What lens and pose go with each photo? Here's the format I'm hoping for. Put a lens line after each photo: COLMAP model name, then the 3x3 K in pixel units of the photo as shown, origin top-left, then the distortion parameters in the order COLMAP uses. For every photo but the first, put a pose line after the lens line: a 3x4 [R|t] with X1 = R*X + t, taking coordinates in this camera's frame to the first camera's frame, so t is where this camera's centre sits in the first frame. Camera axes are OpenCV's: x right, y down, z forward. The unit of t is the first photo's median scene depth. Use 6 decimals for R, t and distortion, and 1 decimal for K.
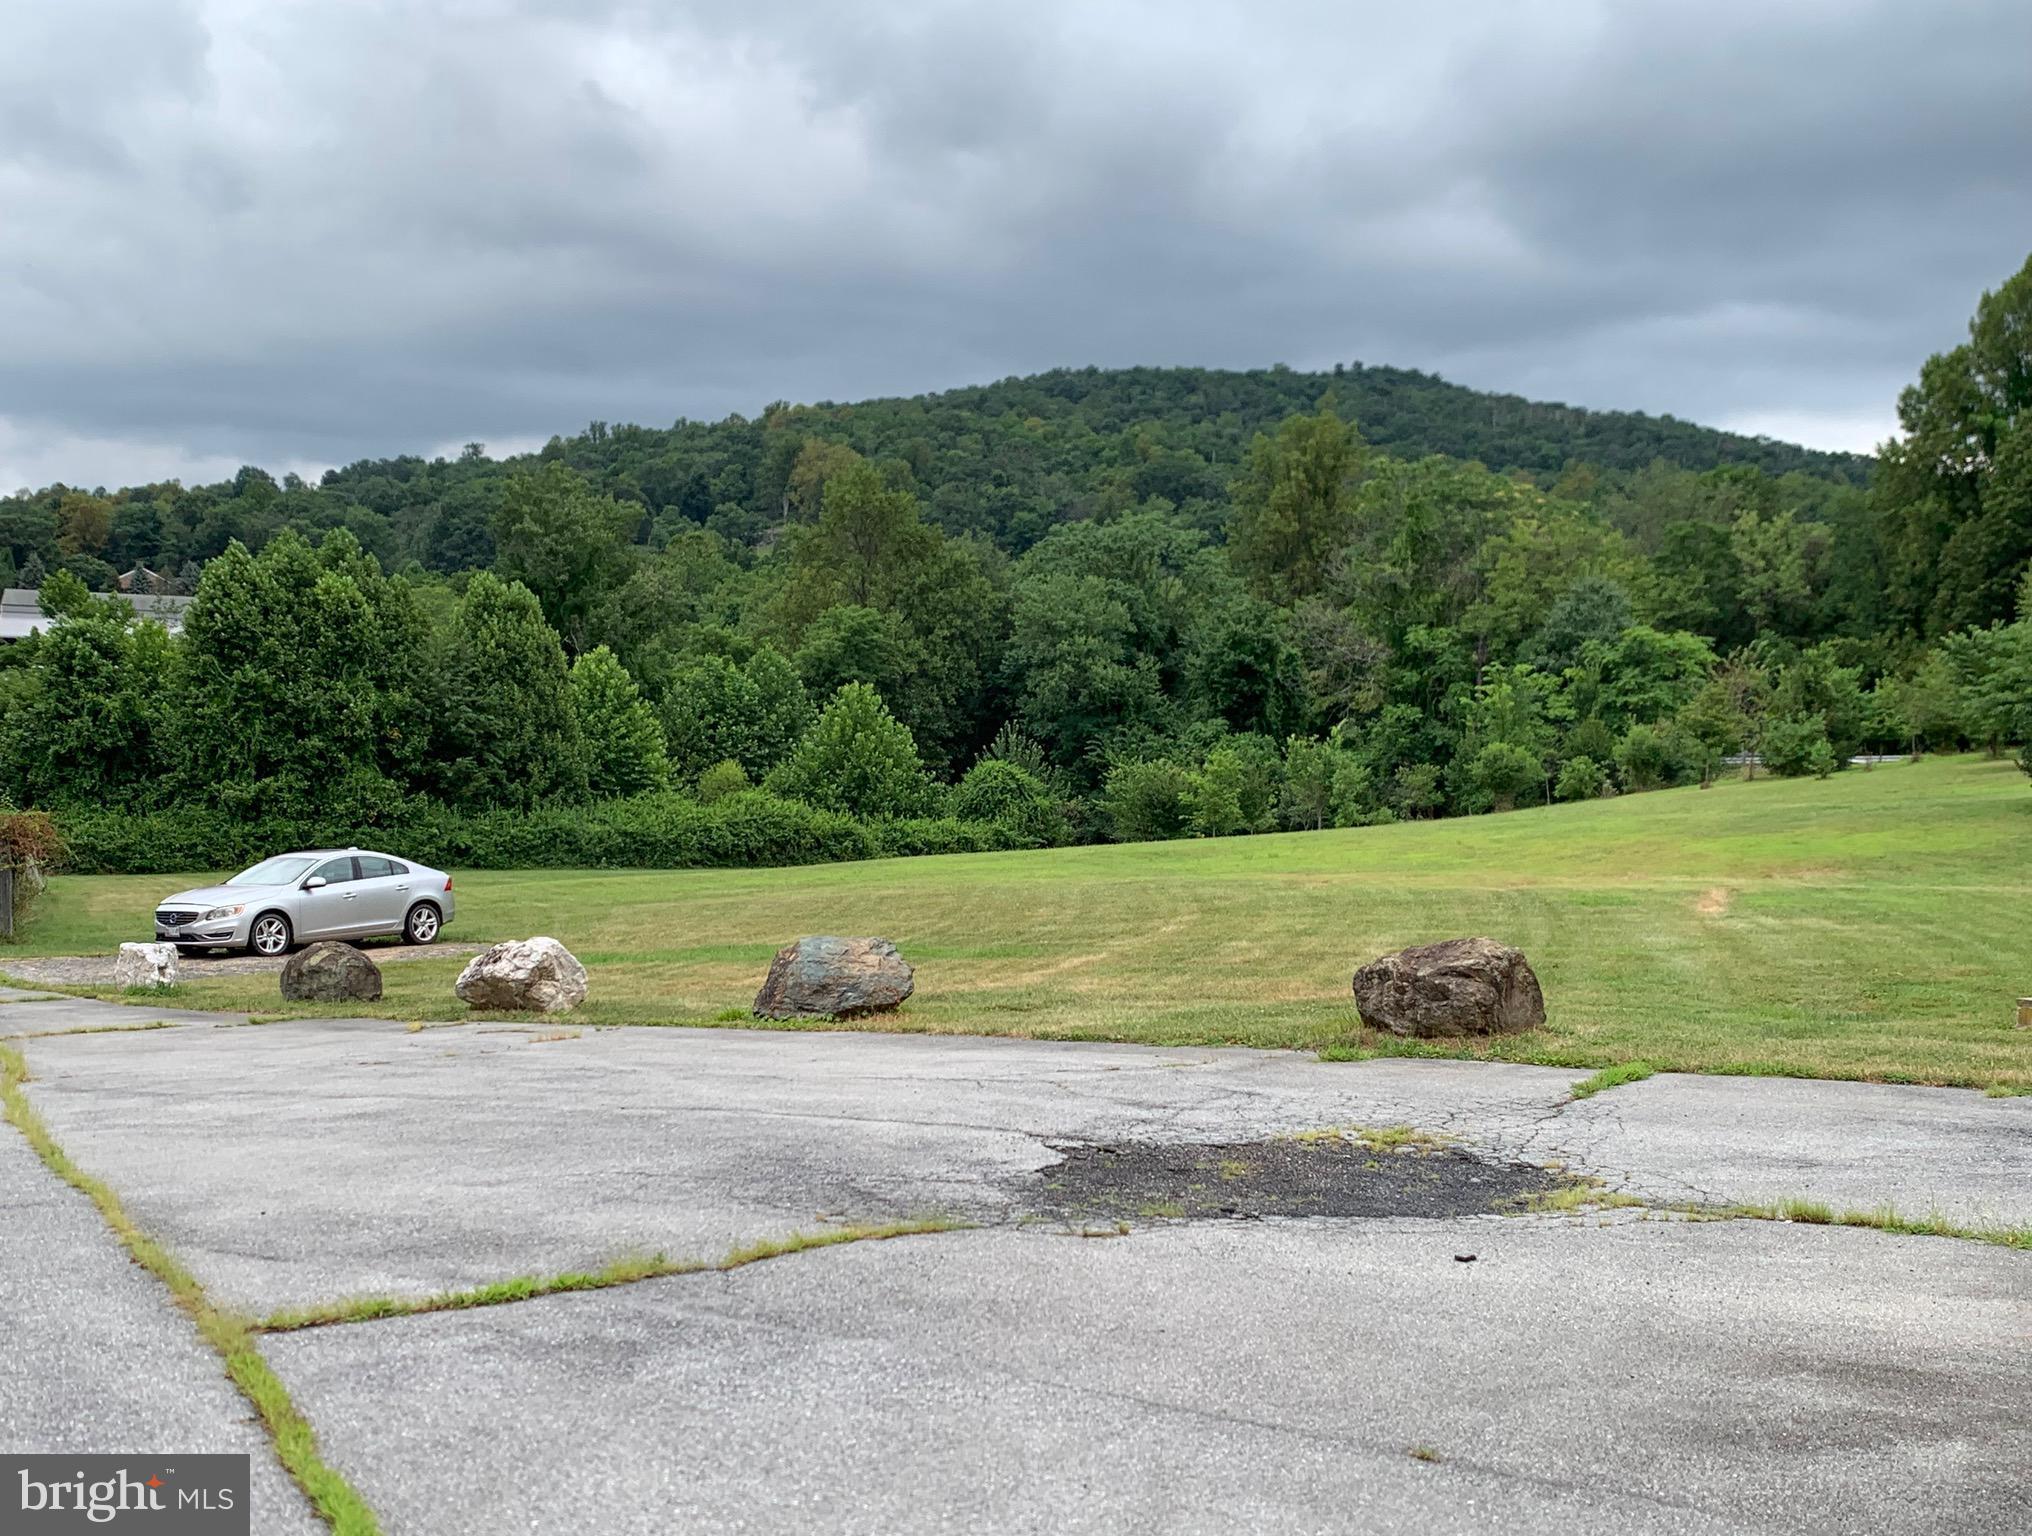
lens RADIAL K [[2435.0, 0, 1022.2], [0, 2435.0, 780.7], [0, 0, 1]] dist [0.138543, 0.000000]
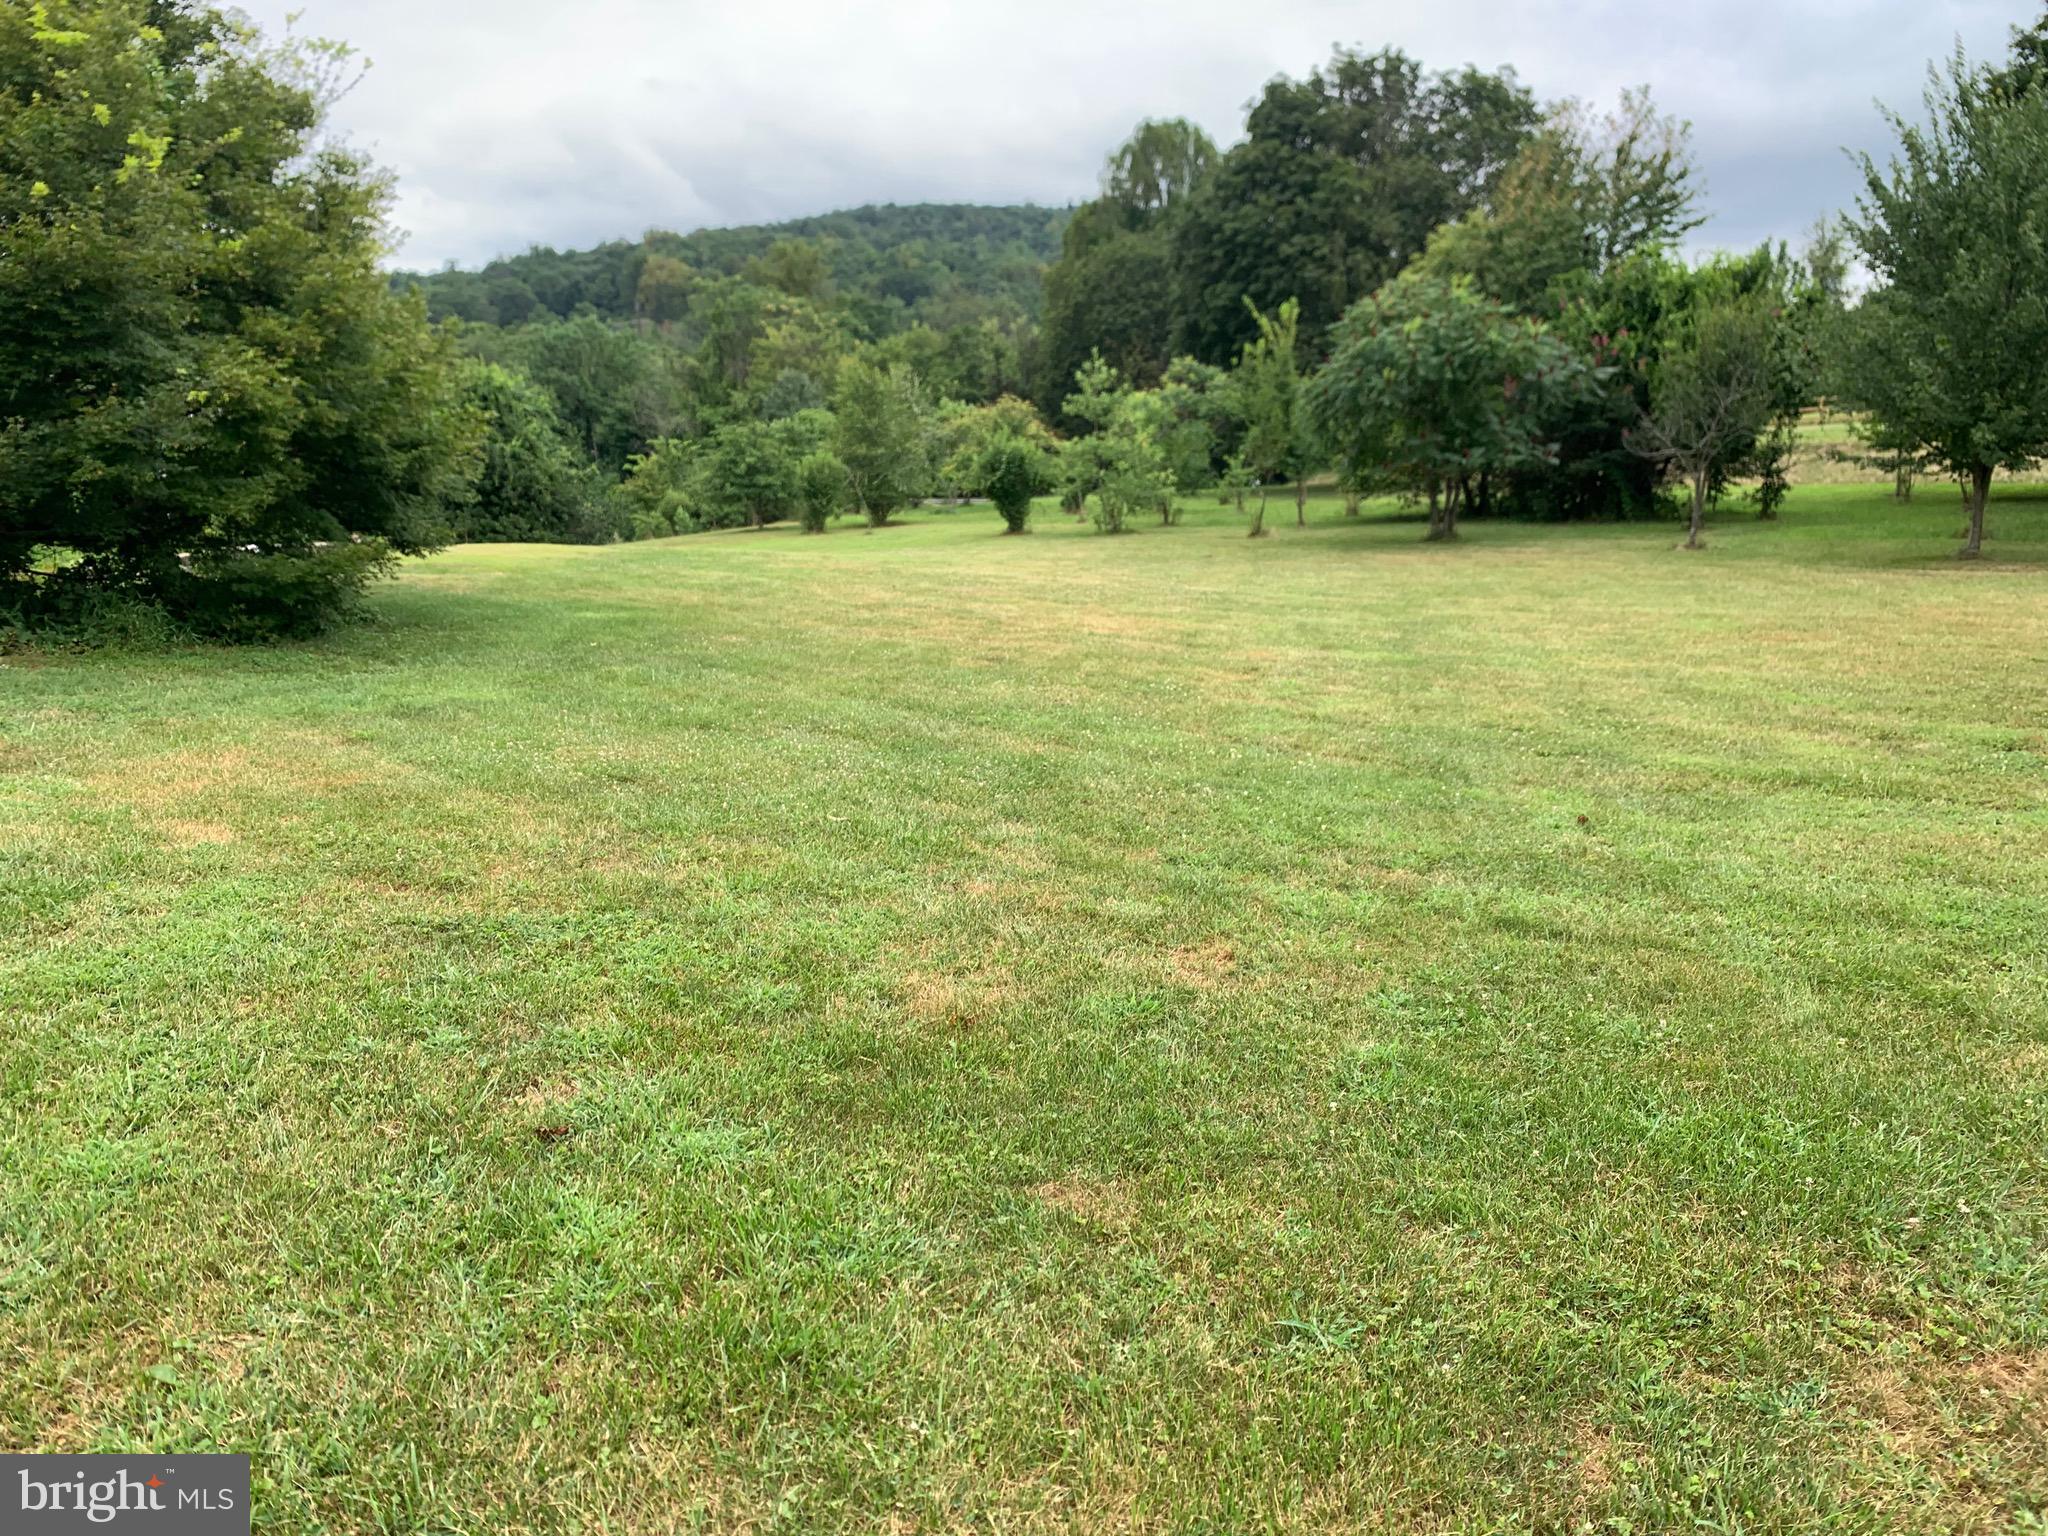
lens RADIAL K [[1603.7, 0, 1020.0], [0, 1603.7, 766.7], [0, 0, 1]] dist [0.034914, -0.014089]
pose [[0.996738, -0.025931, 0.076427, 0.309980], [0.012665, 0.985500, 0.169204, -0.016336], [-0.079707, -0.167684, 0.982613, 0.066766]]
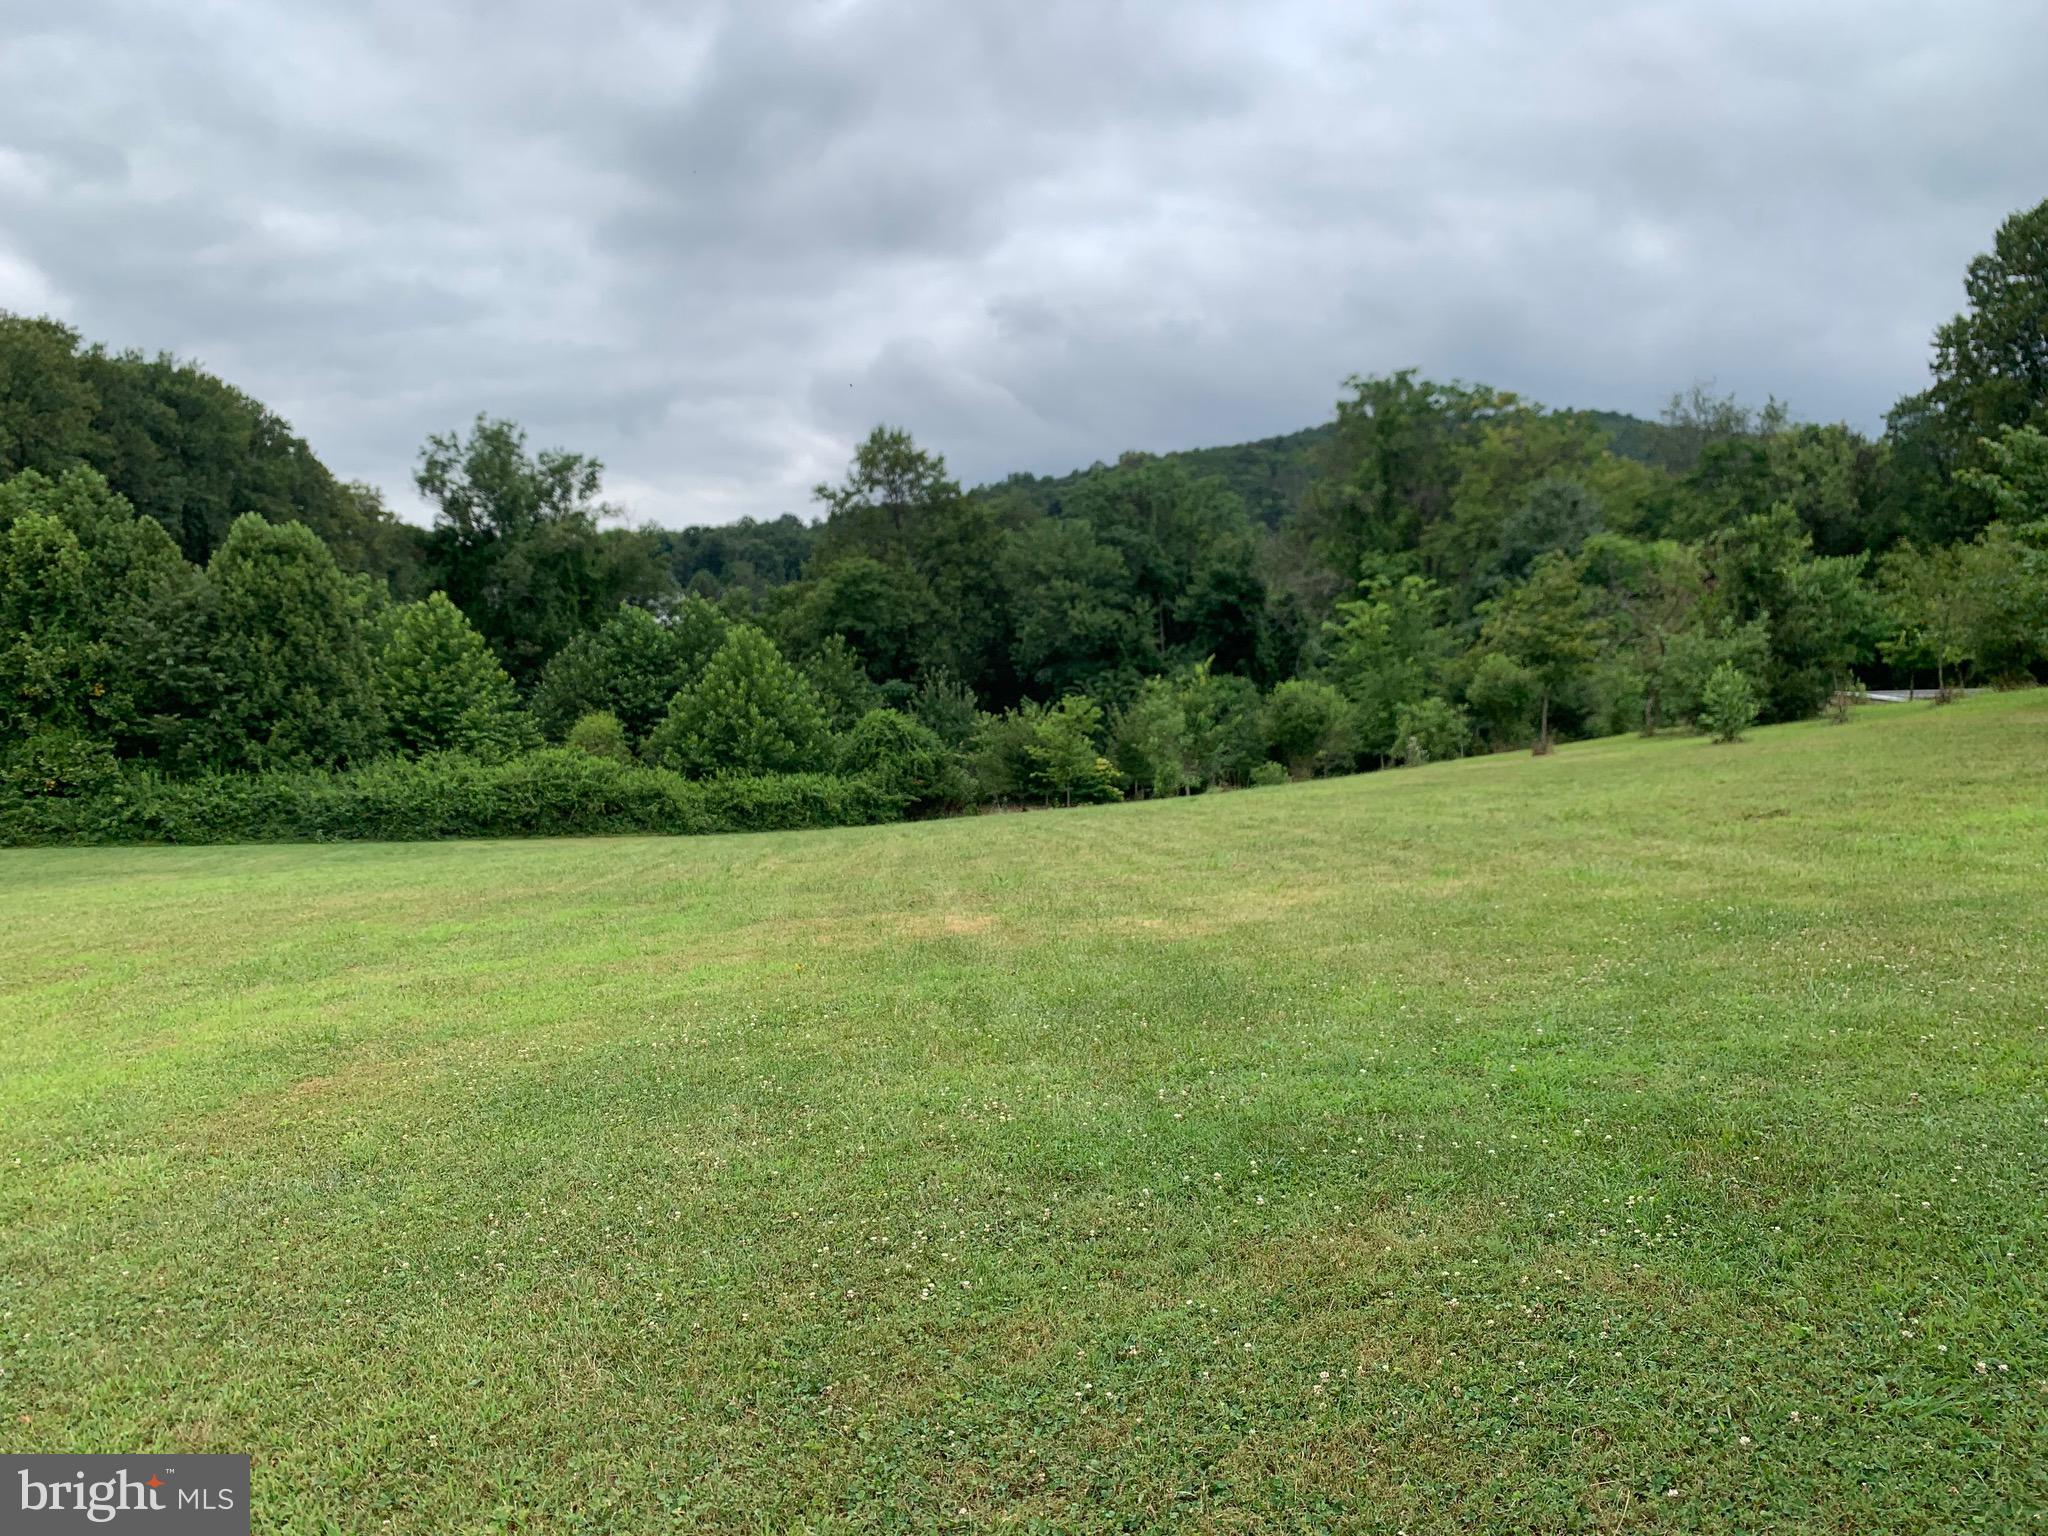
lens RADIAL K [[1603.7, 0, 986.7], [0, 1603.7, 821.3], [0, 0, 1]] dist [0.034914, -0.014089]
pose [[0.977322, 0.001060, -0.211757, 0.173171], [0.013075, 0.997777, 0.065340, -0.005706], [0.211356, -0.066627, 0.975136, 0.452147]]
